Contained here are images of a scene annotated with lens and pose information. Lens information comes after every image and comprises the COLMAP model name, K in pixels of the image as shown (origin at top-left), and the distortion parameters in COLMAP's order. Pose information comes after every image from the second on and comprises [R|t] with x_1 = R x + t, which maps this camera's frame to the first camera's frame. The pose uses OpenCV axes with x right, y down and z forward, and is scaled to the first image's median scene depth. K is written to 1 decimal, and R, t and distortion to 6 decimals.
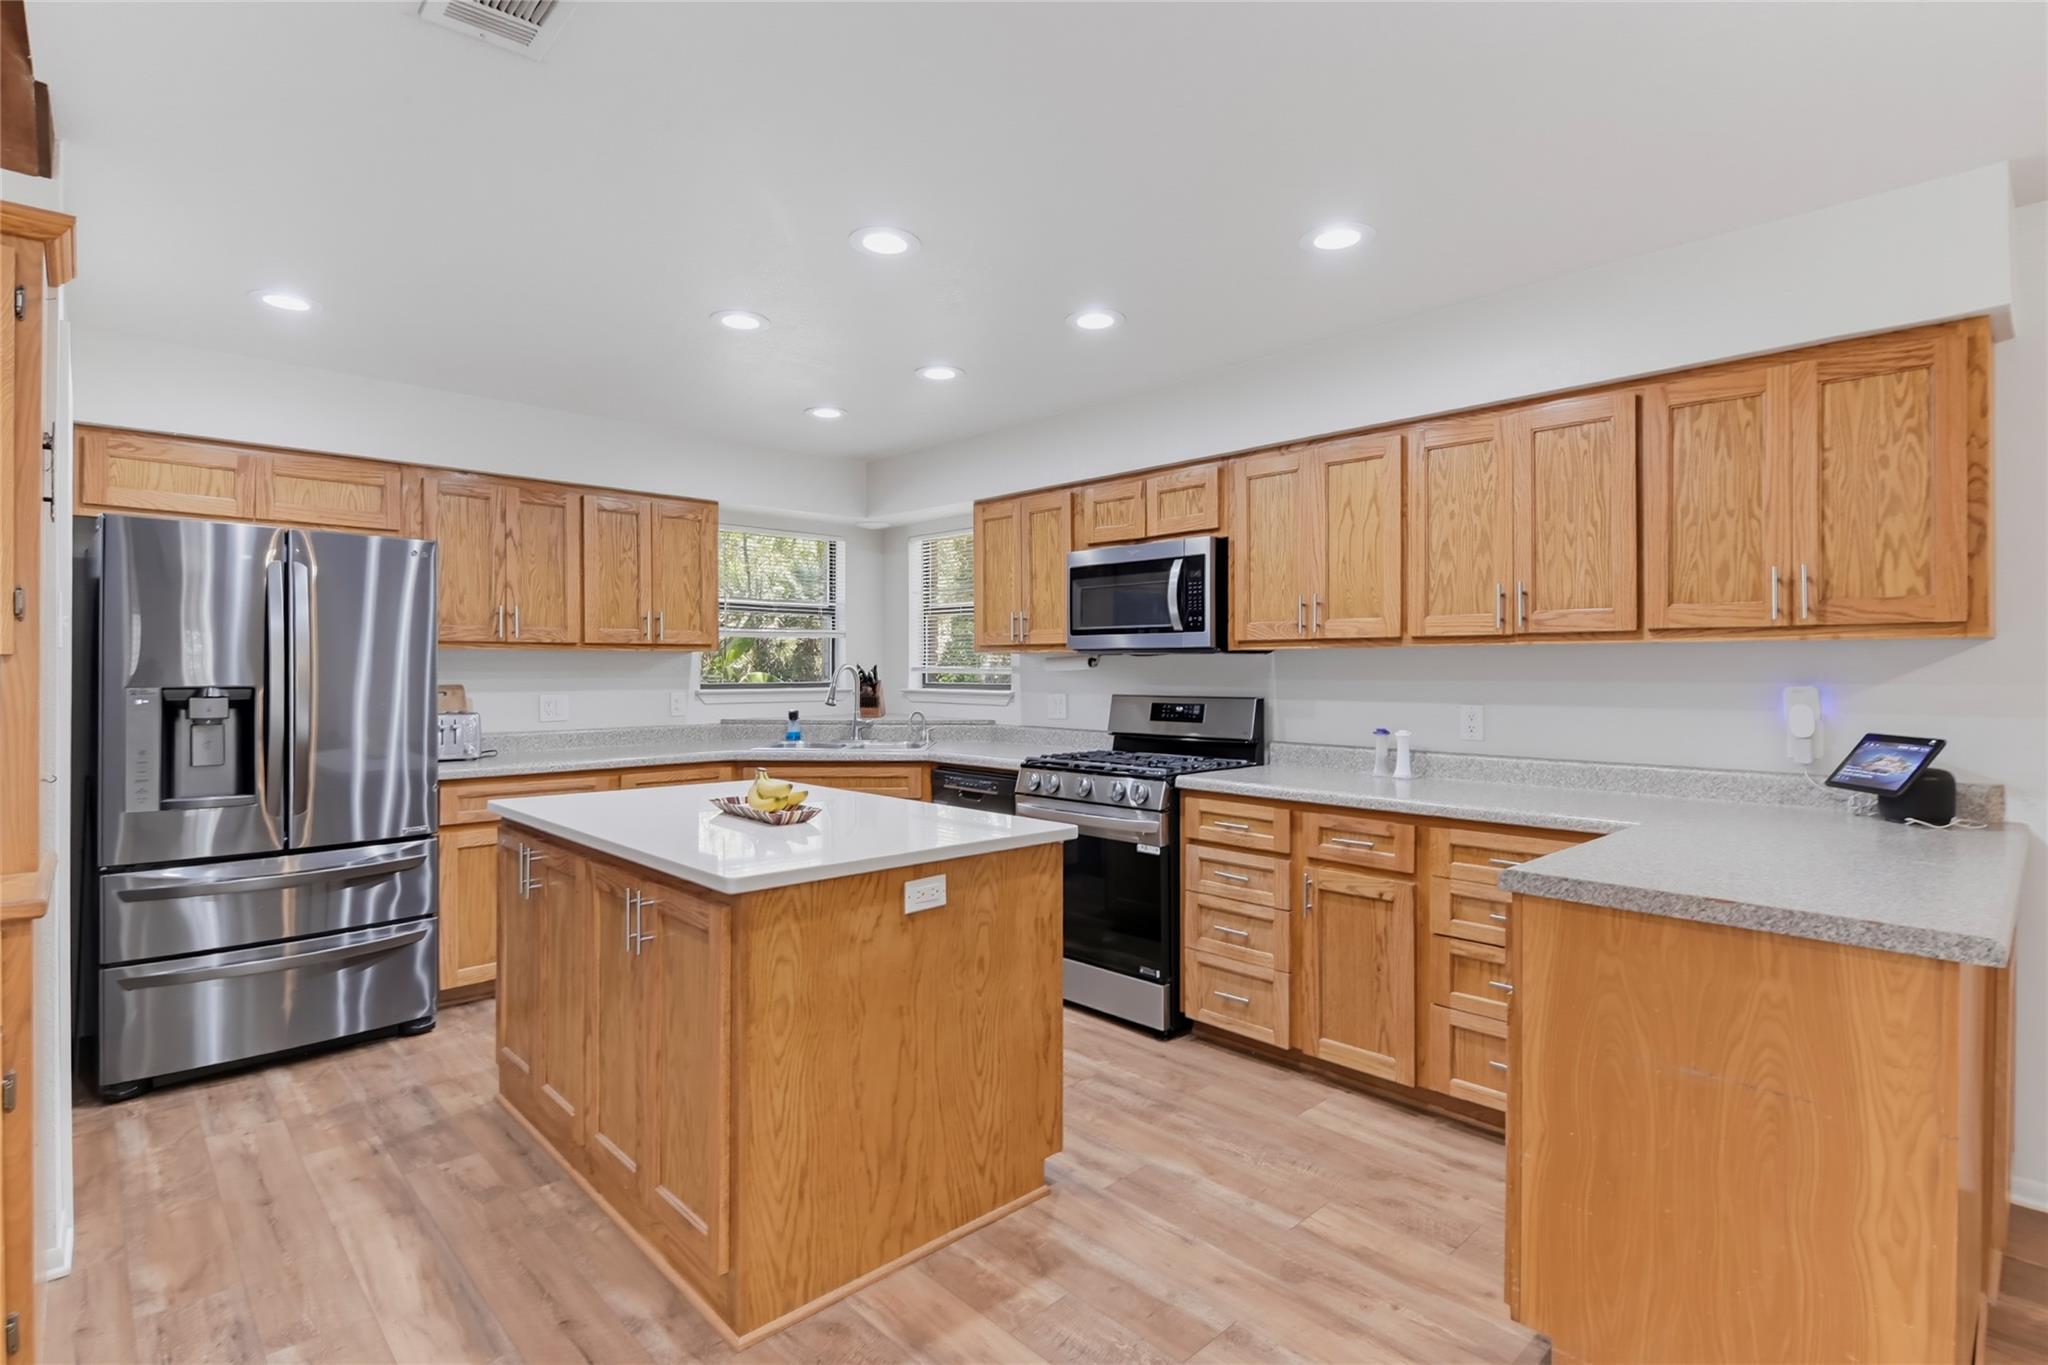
lens RADIAL K [[994.0, 0, 1013.1], [0, 994.0, 667.4], [0, 0, 1]] dist [-0.008260, -0.003866]
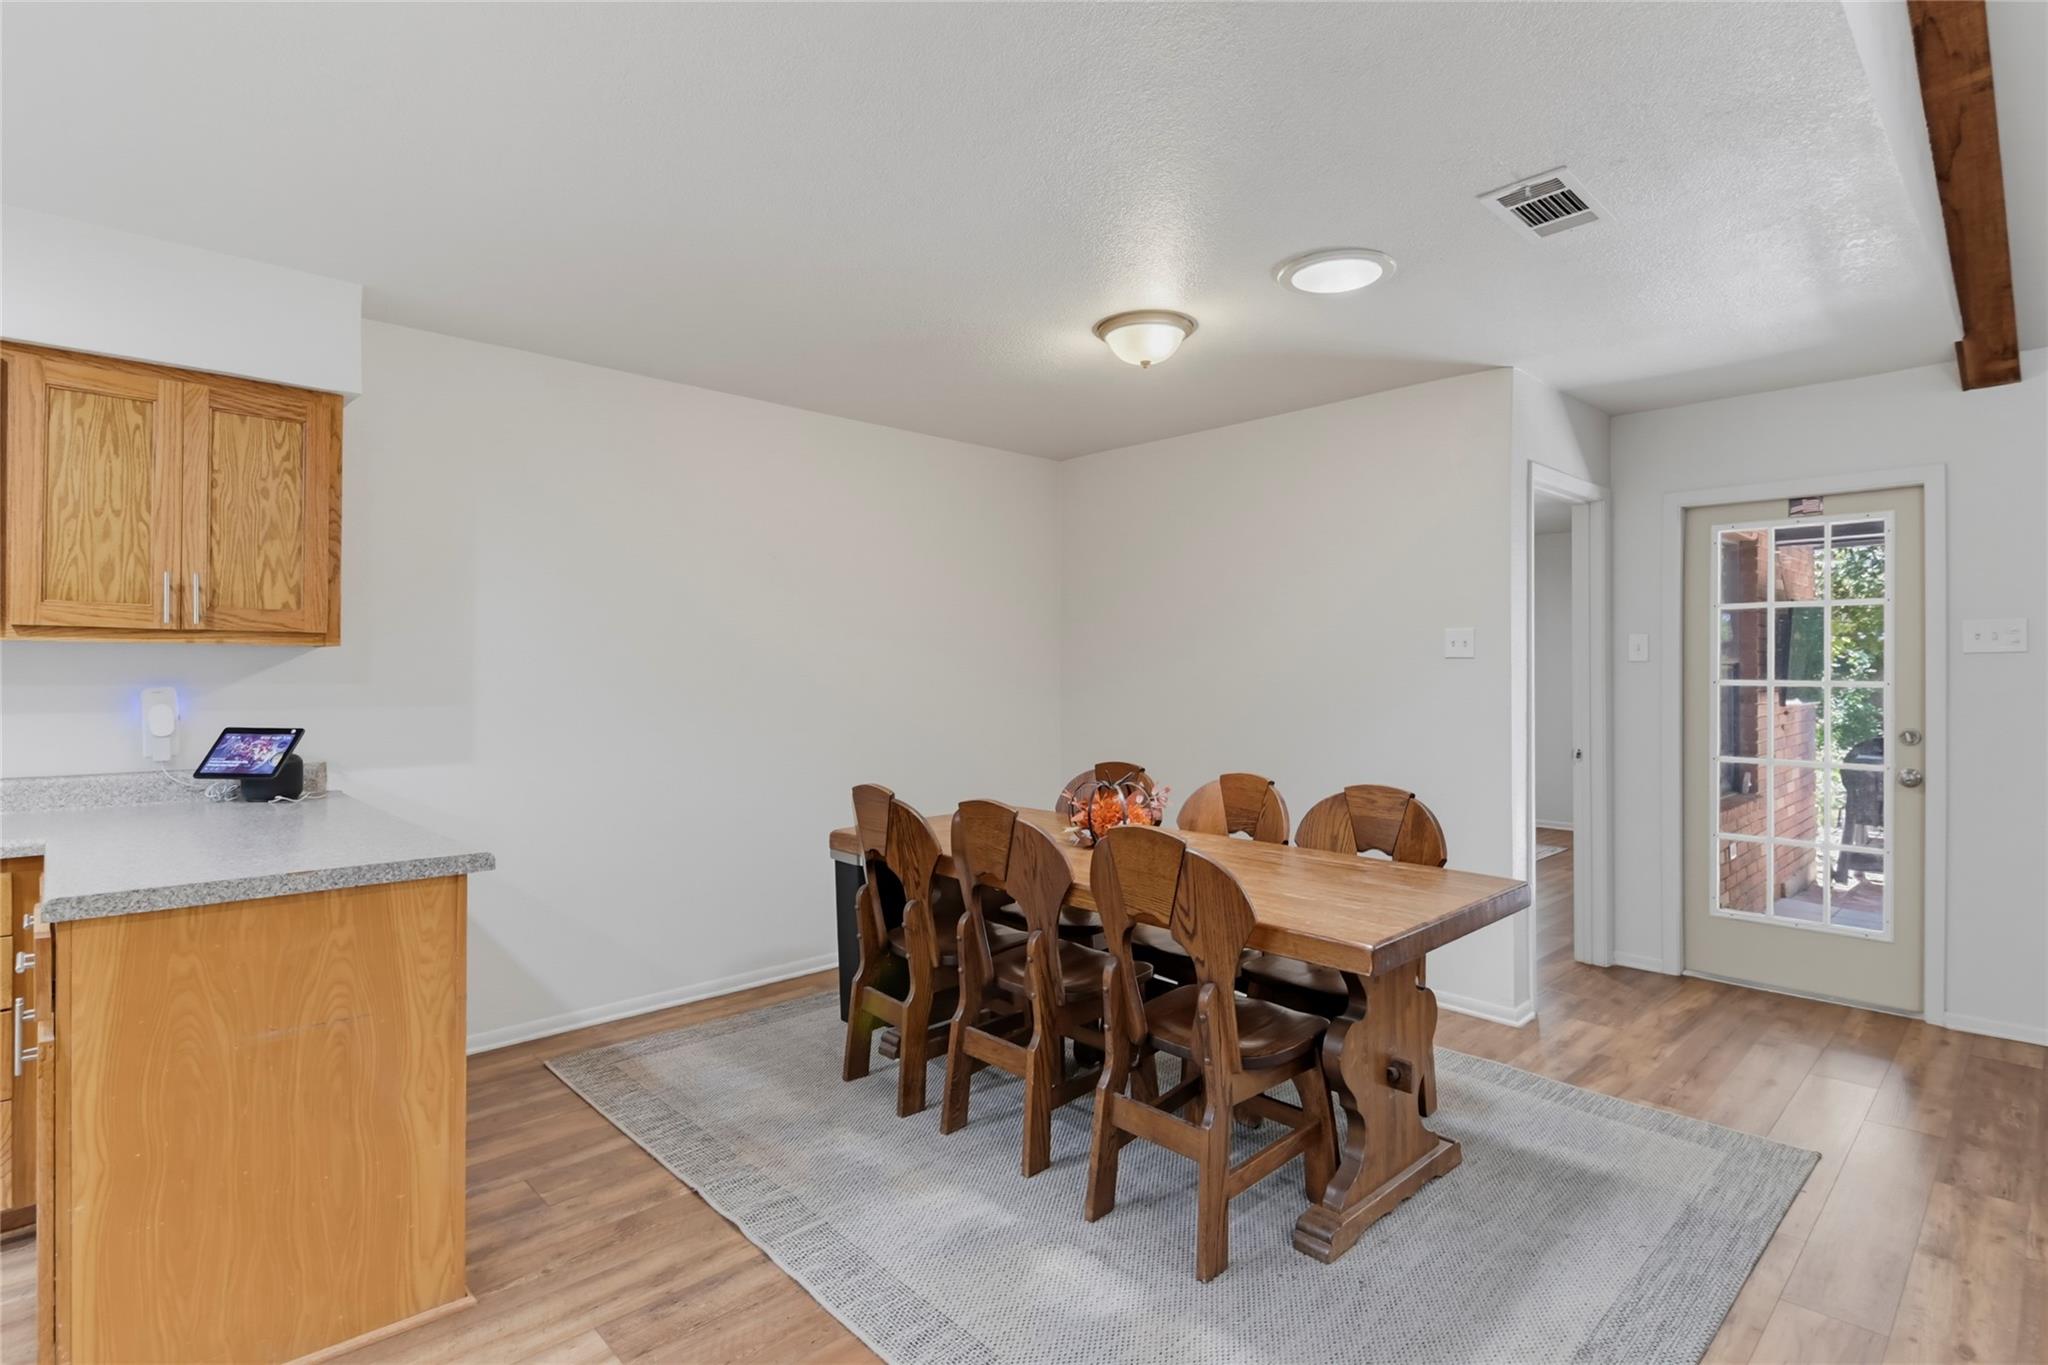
lens RADIAL K [[994.0, 0, 1030.3], [0, 994.0, 675.6], [0, 0, 1]] dist [-0.008260, -0.003866]
pose [[-0.020340, -0.003104, 0.999788, -0.264049], [-0.005037, 0.999983, 0.003002, -0.000768], [-0.999780, -0.004975, -0.020355, 0.102344]]
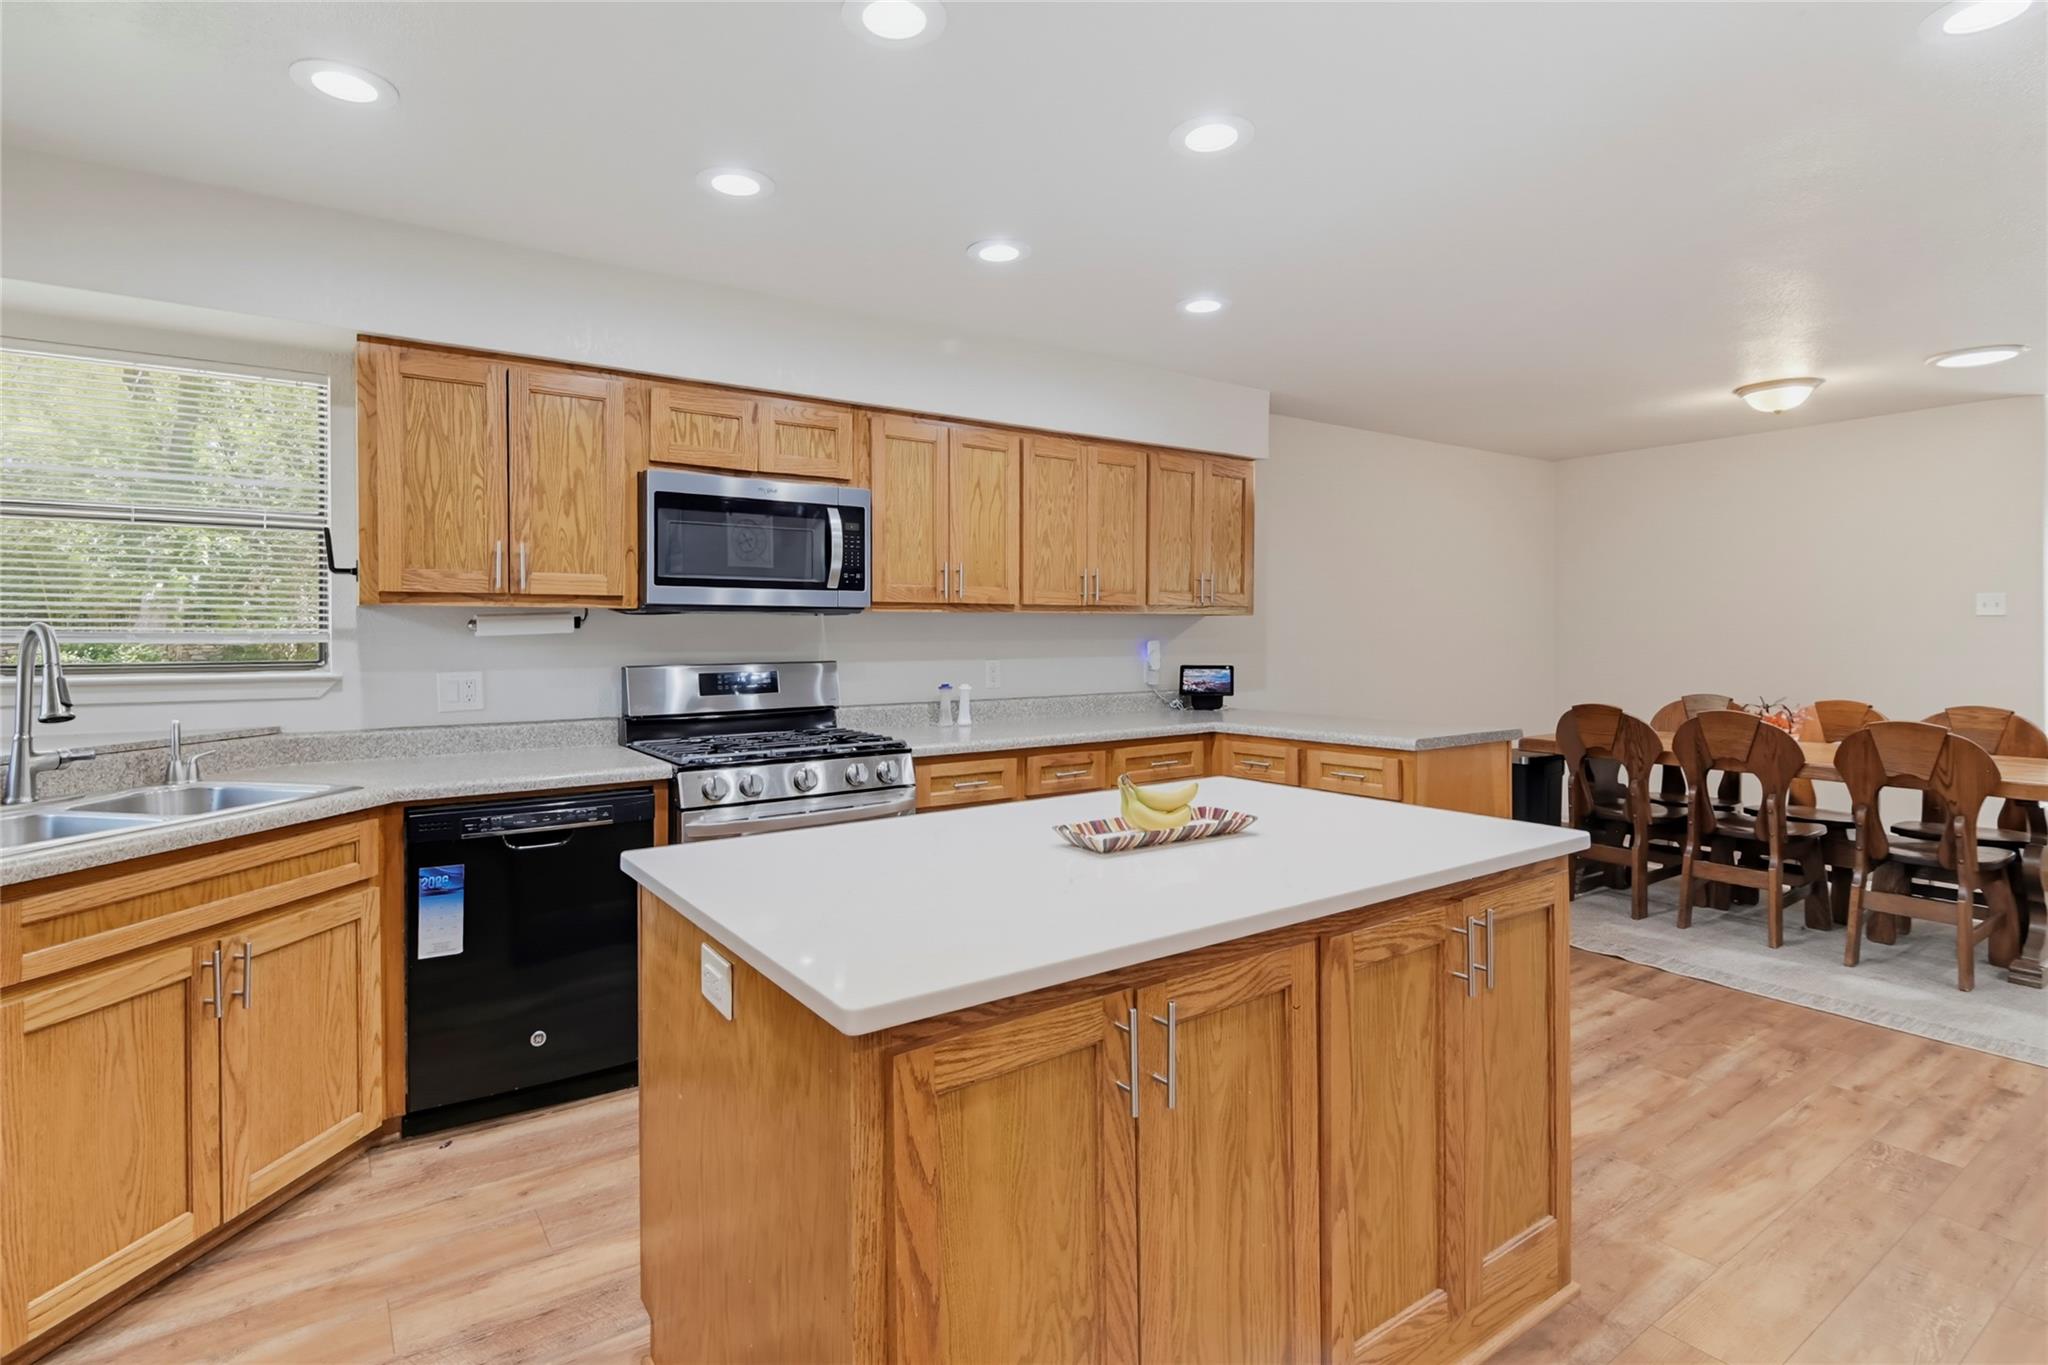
lens RADIAL K [[994.0, 0, 960.6], [0, 994.0, 643.6], [0, 0, 1]] dist [-0.008260, -0.003866]
pose [[0.168584, -0.011355, 0.985622, -0.984315], [0.001475, 0.999935, 0.011268, 0.003962], [-0.985686, -0.000446, 0.168590, 1.043368]]
